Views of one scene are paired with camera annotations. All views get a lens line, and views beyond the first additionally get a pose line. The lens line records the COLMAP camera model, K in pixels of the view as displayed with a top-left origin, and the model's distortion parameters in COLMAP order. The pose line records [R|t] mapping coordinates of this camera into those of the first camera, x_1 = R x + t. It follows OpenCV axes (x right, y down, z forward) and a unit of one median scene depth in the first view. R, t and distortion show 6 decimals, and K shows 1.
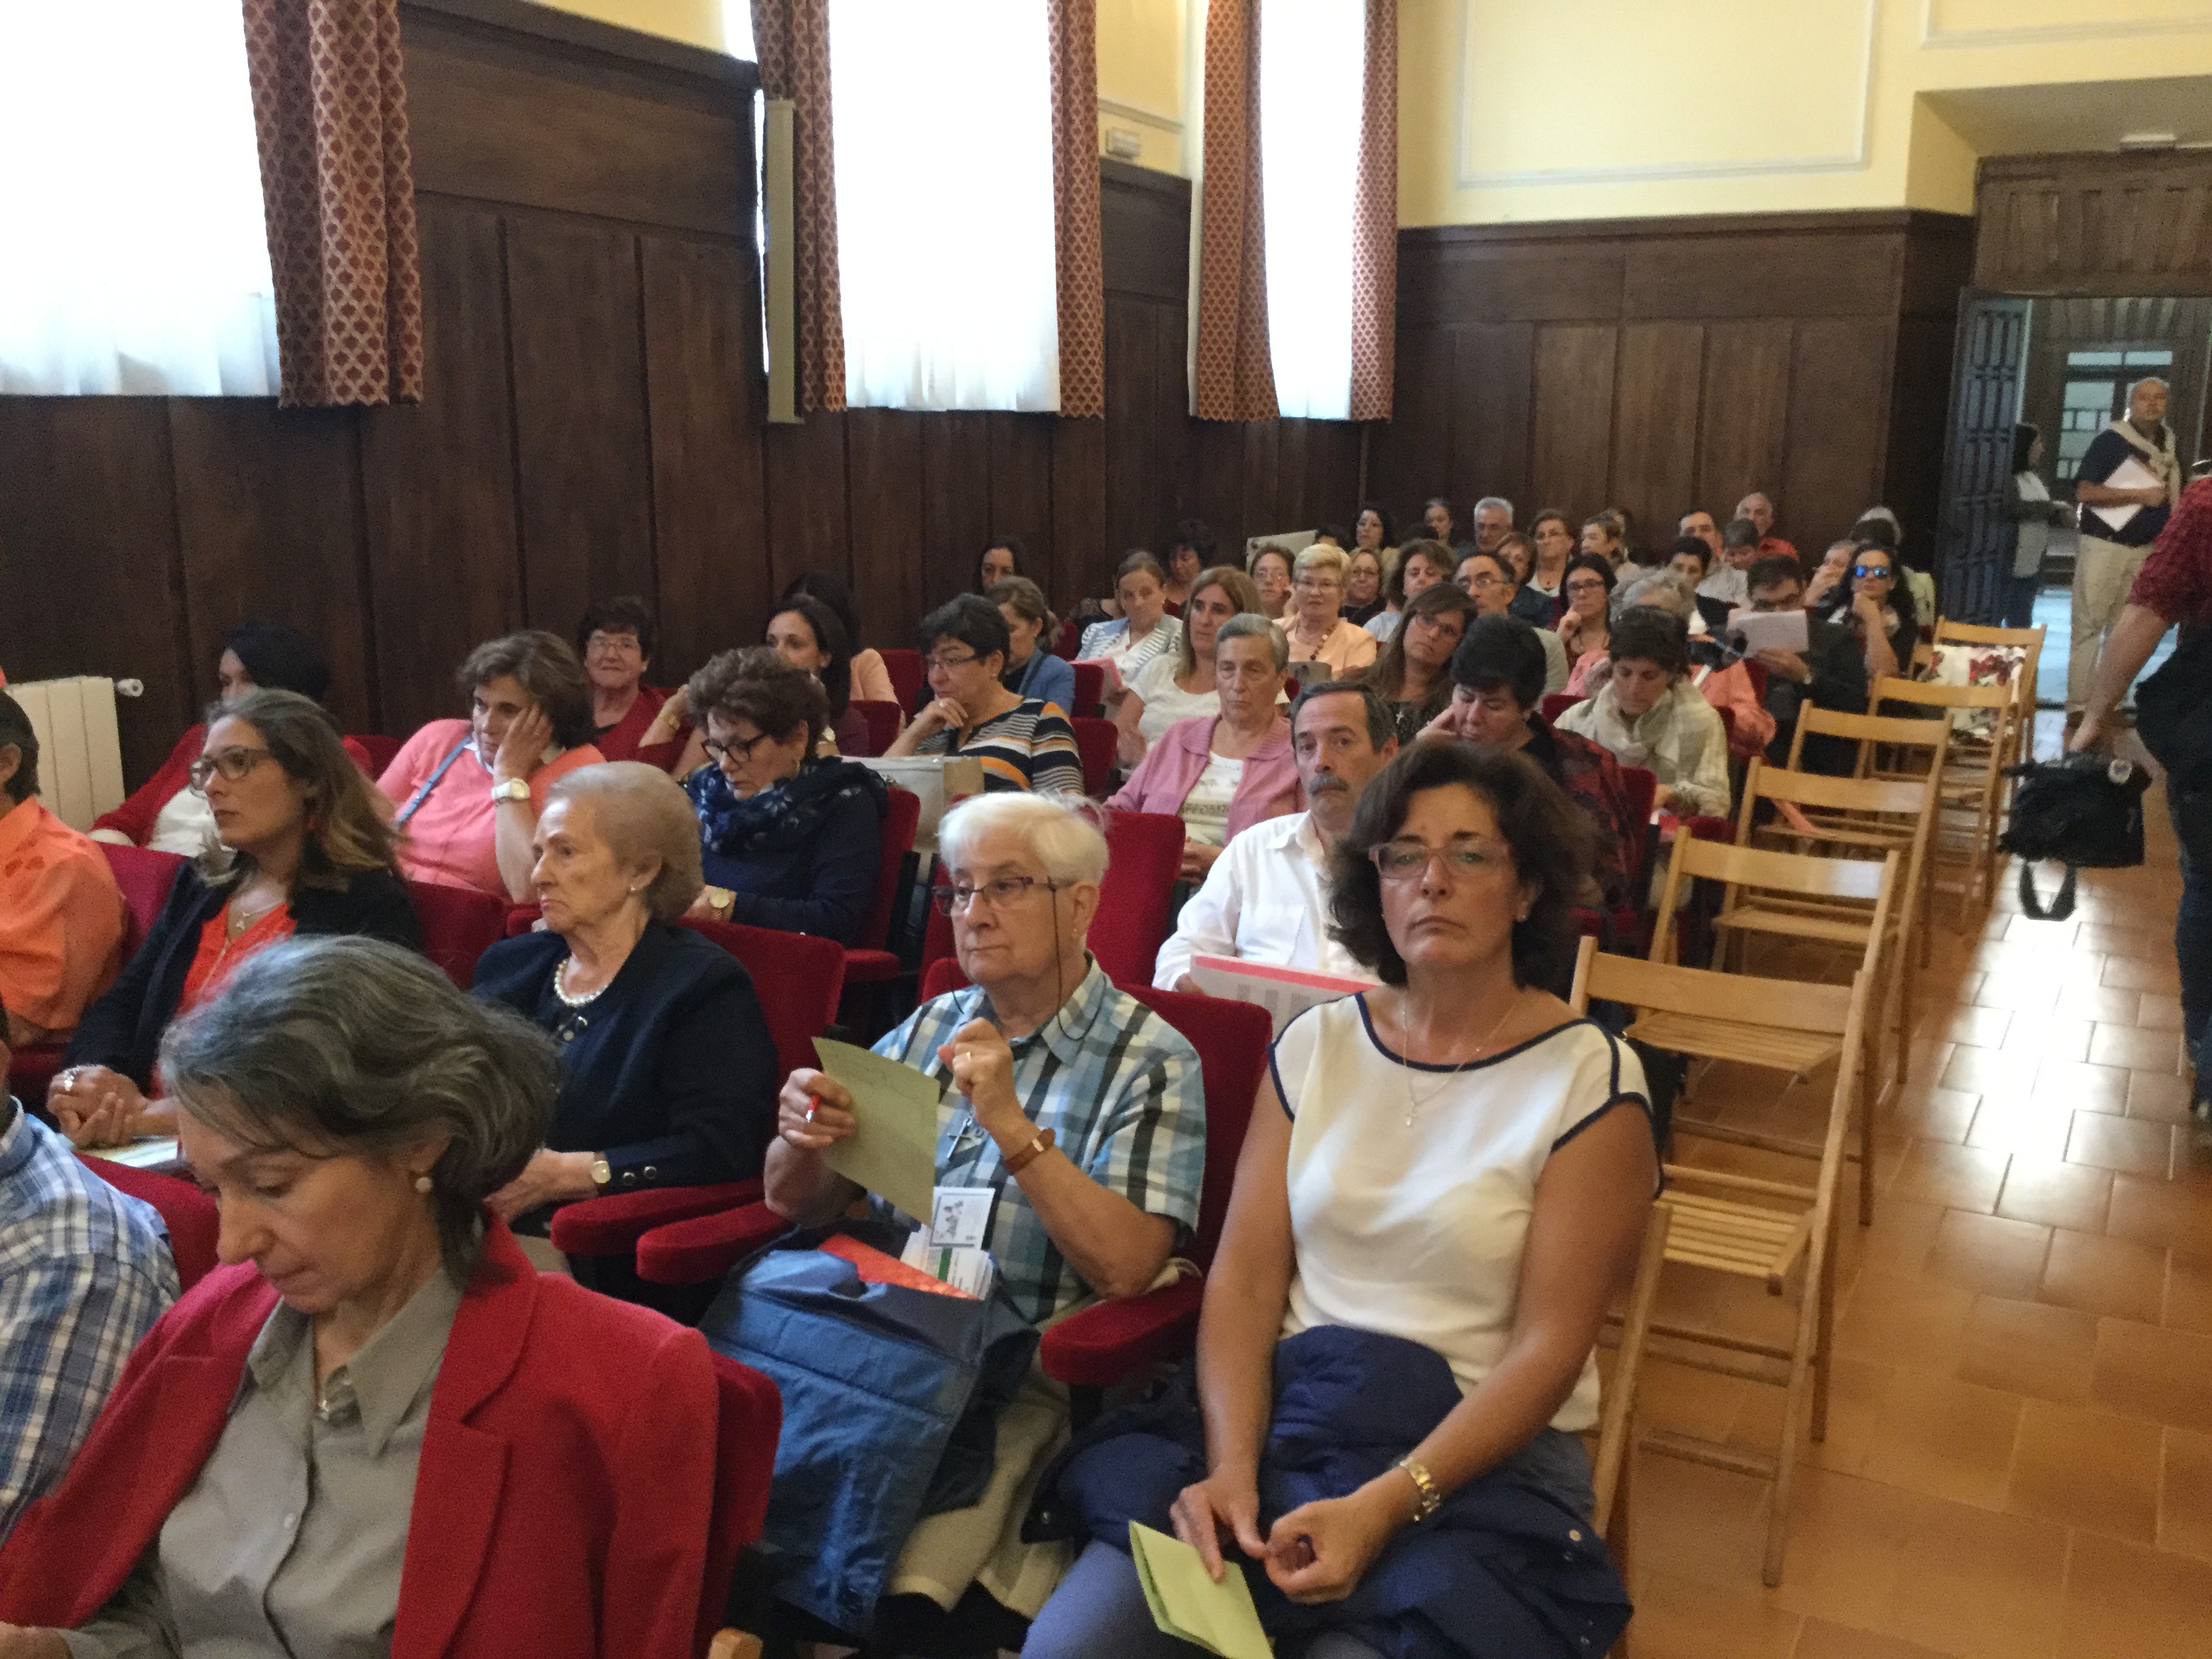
lens RADIAL K [[1974.9, 0, 1106.0], [0, 1974.9, 829.5], [0, 0, 1]] dist [0.129630, -0.224970]
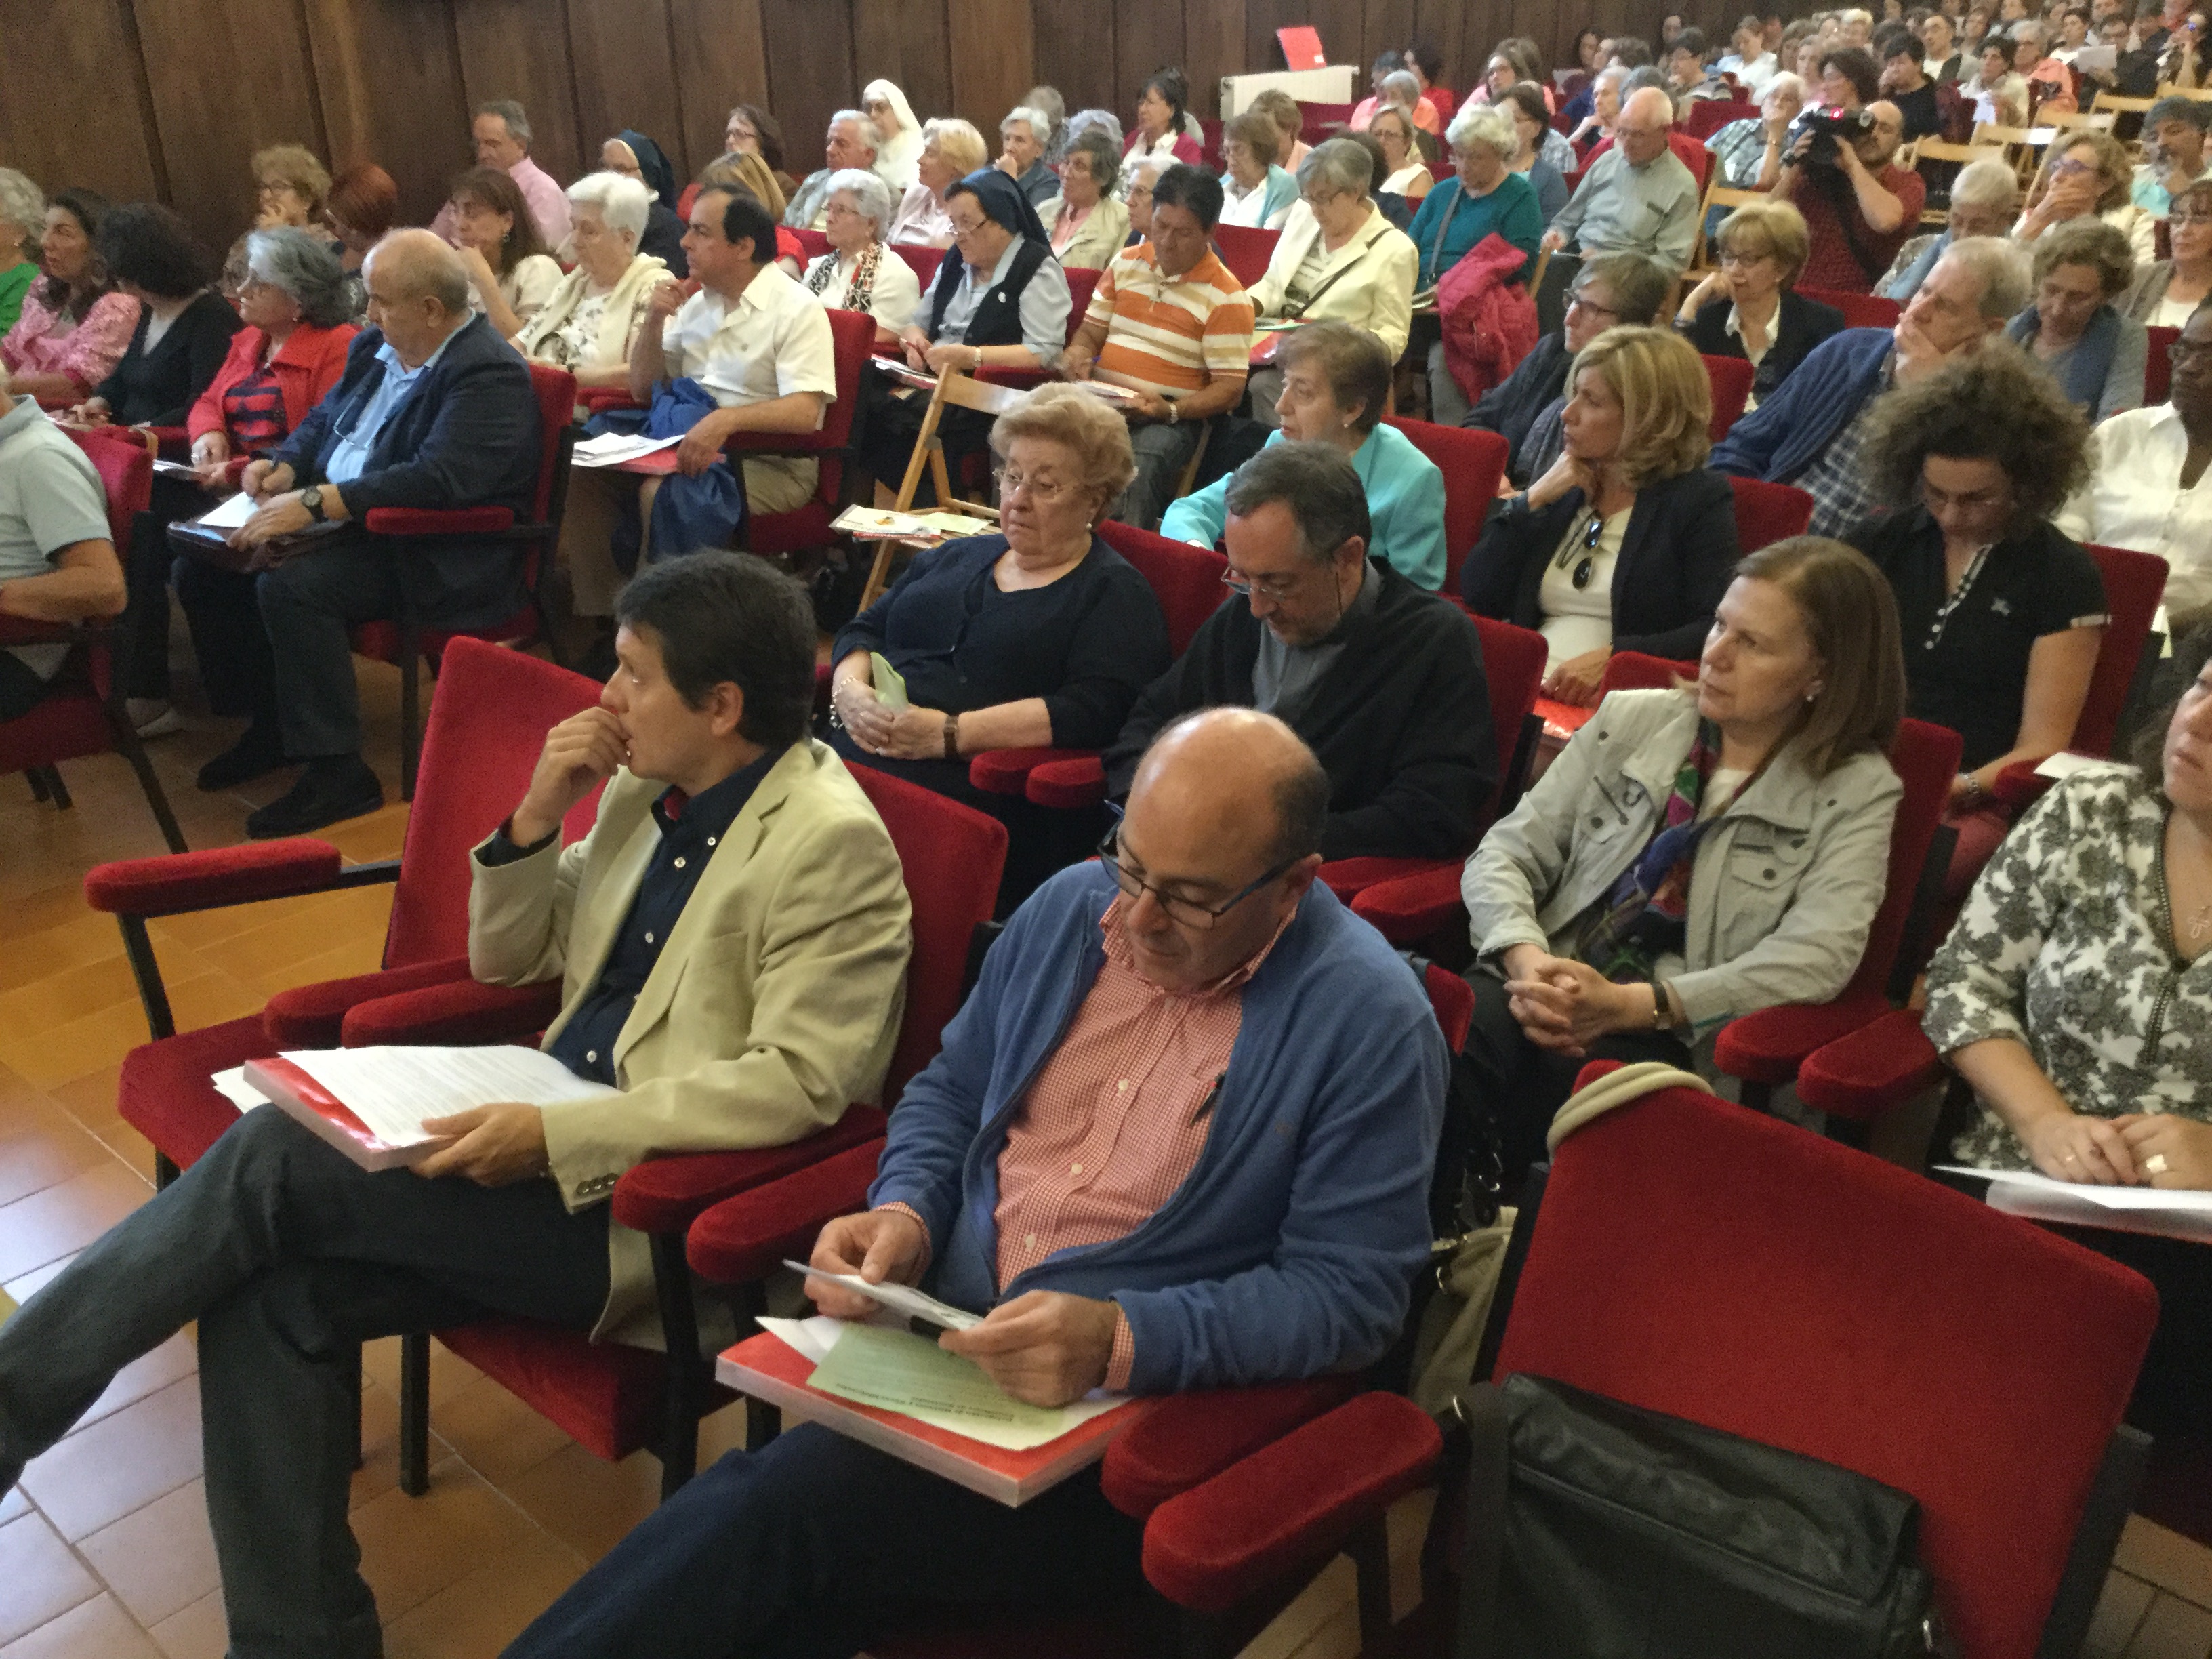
lens RADIAL K [[1986.3, 0, 1106.0], [0, 1986.3, 829.5], [0, 0, 1]] dist [0.115229, -0.184912]
pose [[0.971506, 0.083015, -0.222001, -0.060015], [-0.030609, 0.972755, 0.229806, 0.126913], [0.235030, -0.216463, 0.947579, -0.753777]]
